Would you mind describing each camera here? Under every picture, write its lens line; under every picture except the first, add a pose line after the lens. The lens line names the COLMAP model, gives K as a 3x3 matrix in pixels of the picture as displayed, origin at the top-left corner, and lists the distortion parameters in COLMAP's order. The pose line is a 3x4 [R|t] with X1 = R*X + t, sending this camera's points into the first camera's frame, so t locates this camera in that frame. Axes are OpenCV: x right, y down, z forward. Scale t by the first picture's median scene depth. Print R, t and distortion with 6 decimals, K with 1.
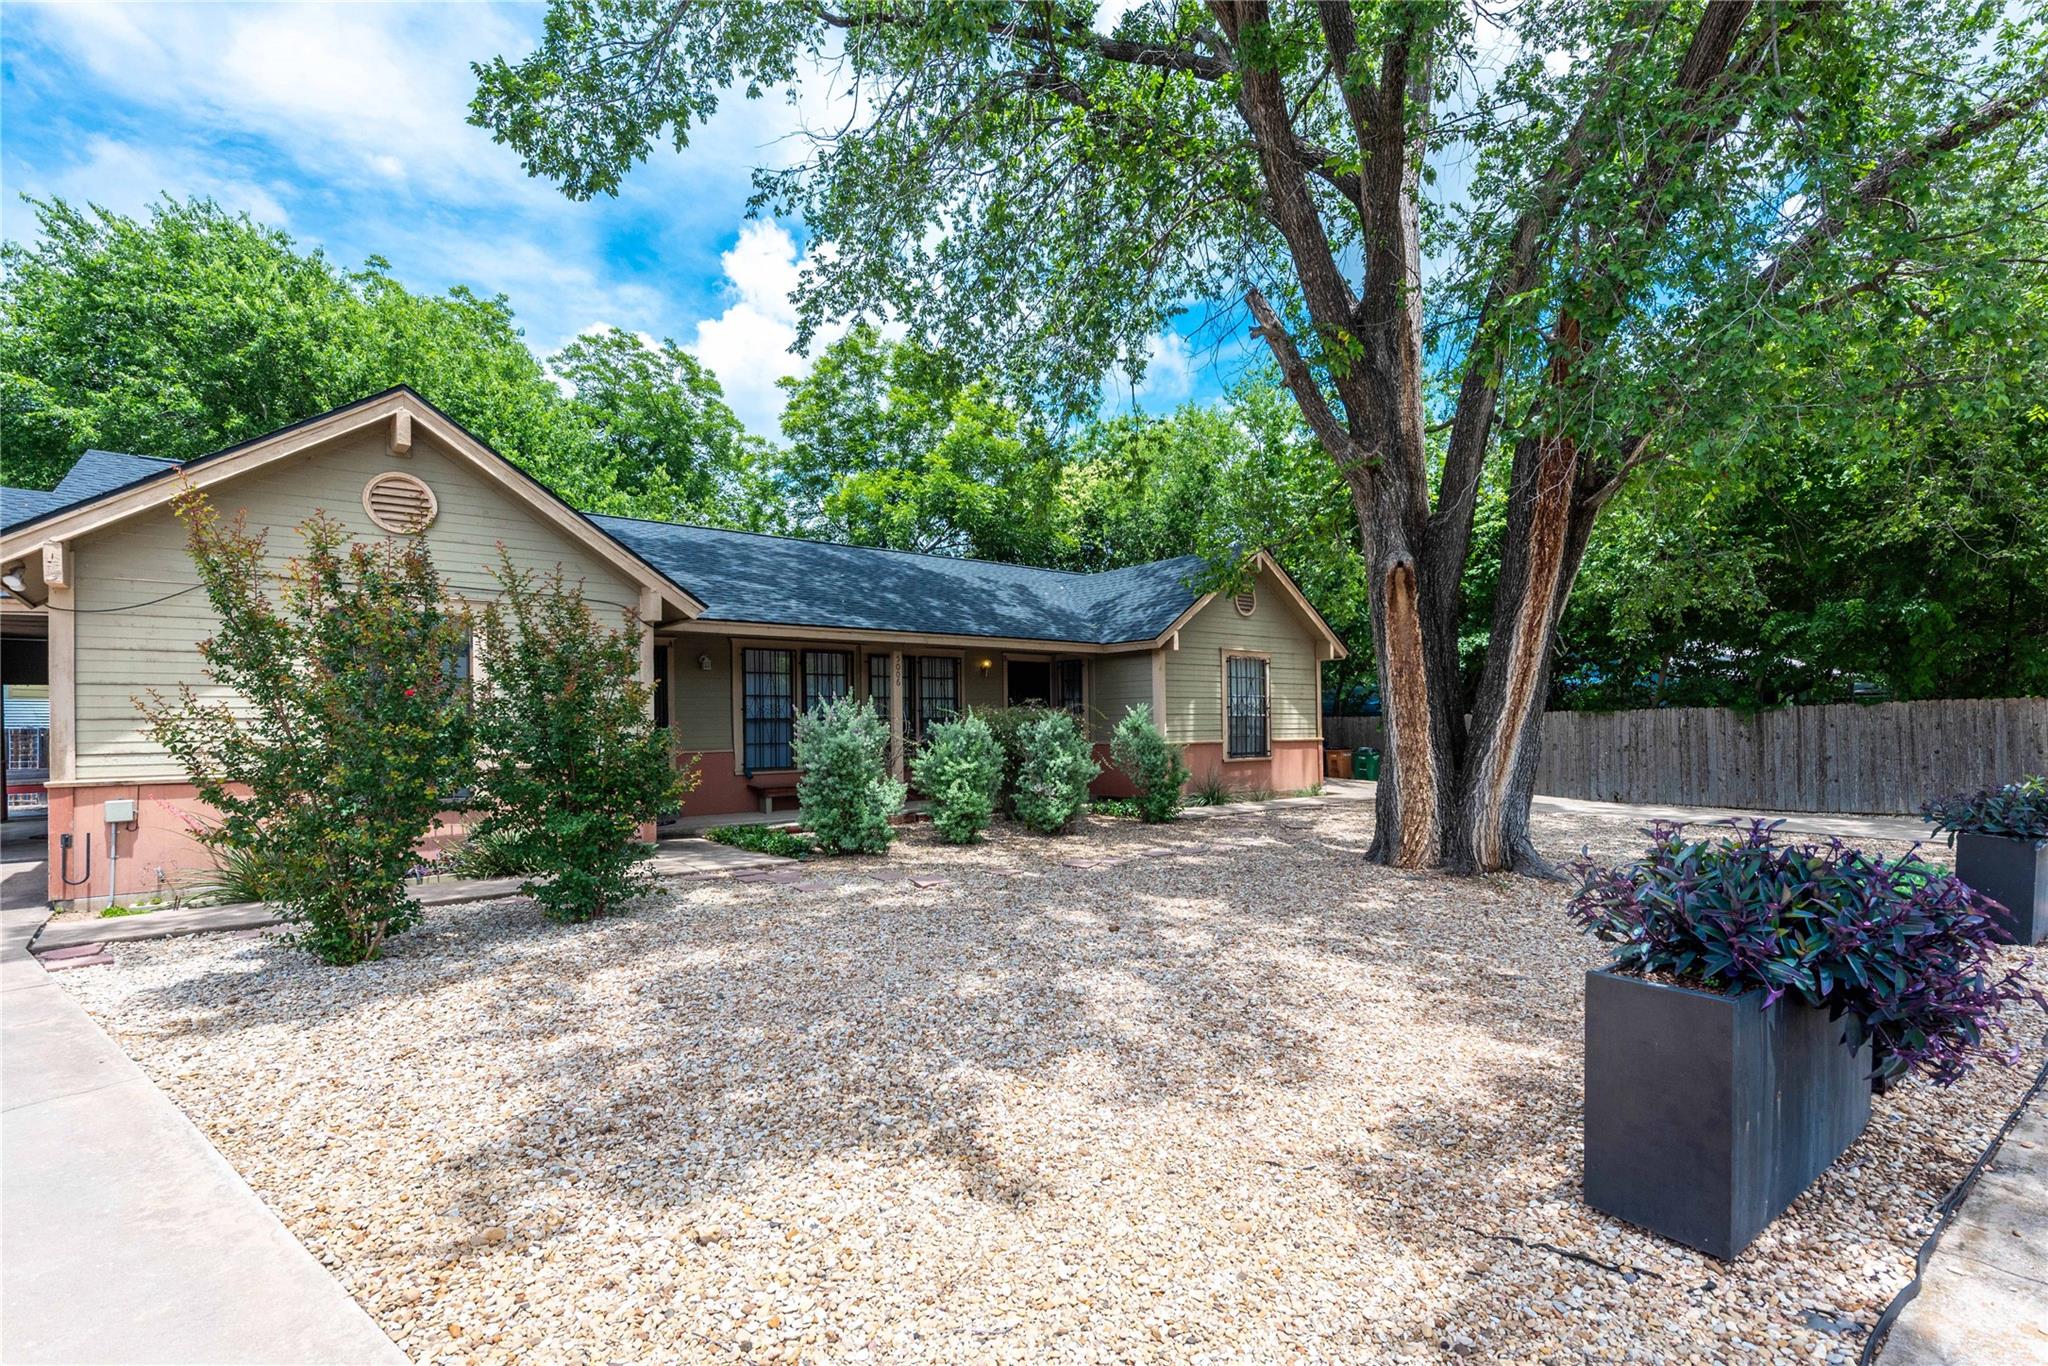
lens RADIAL K [[981.9, 0, 958.1], [0, 981.9, 705.9], [0, 0, 1]] dist [0.007945, -0.000575]
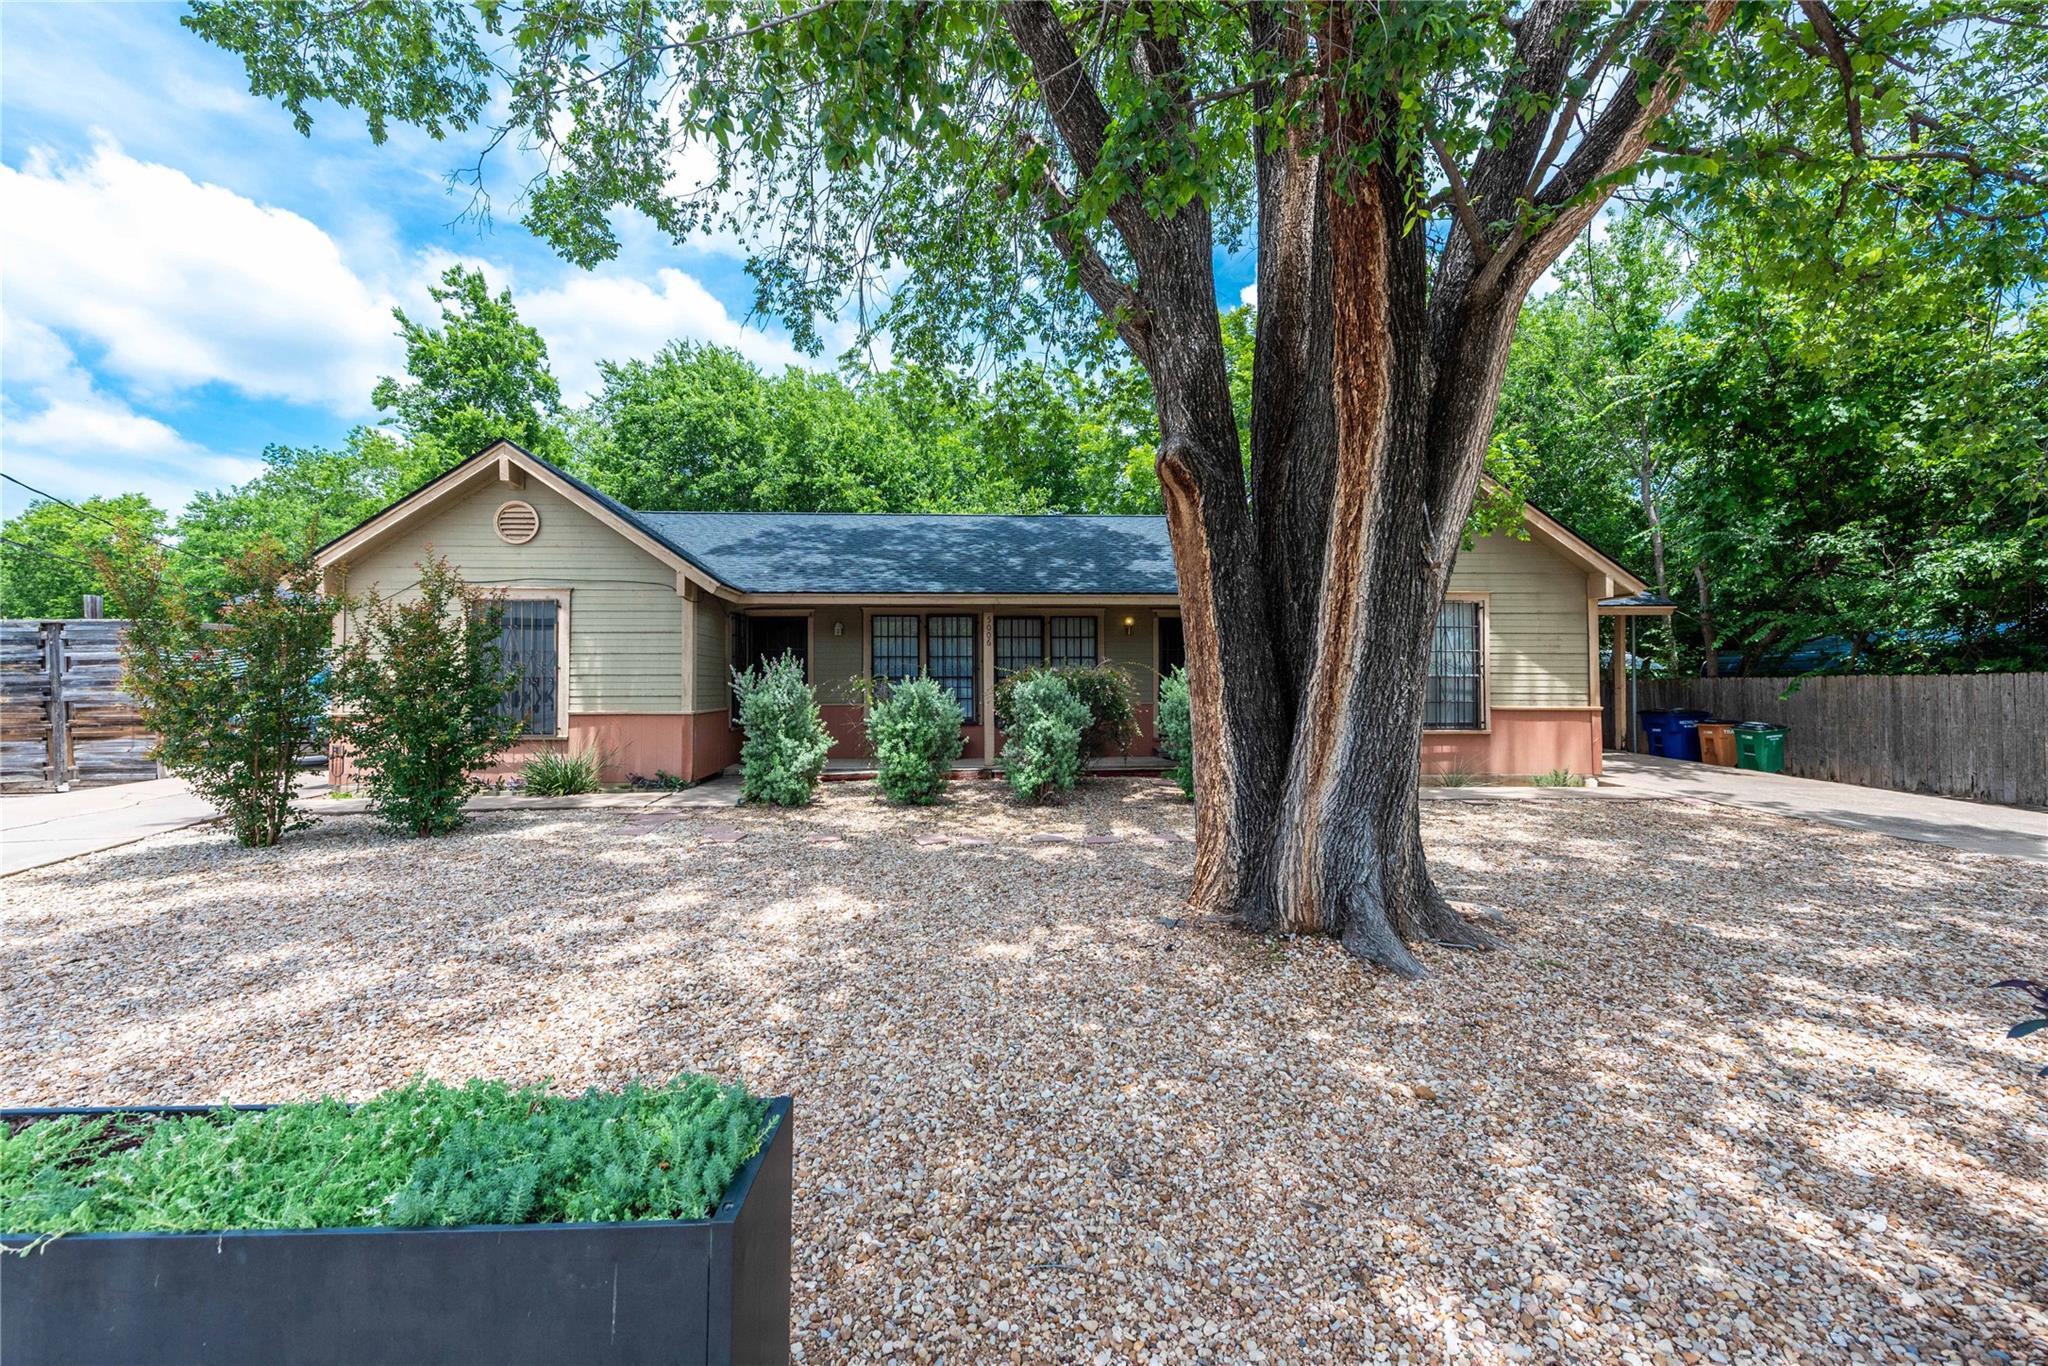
lens RADIAL K [[801.9, 0, 1024.9], [0, 801.9, 664.1], [0, 0, 1]] dist [0.013995, 0.000265]
pose [[0.817242, -0.005642, -0.576267, 0.603285], [0.005355, 0.999983, -0.002196, 0.000212], [0.576270, -0.001292, 0.817258, 0.426883]]
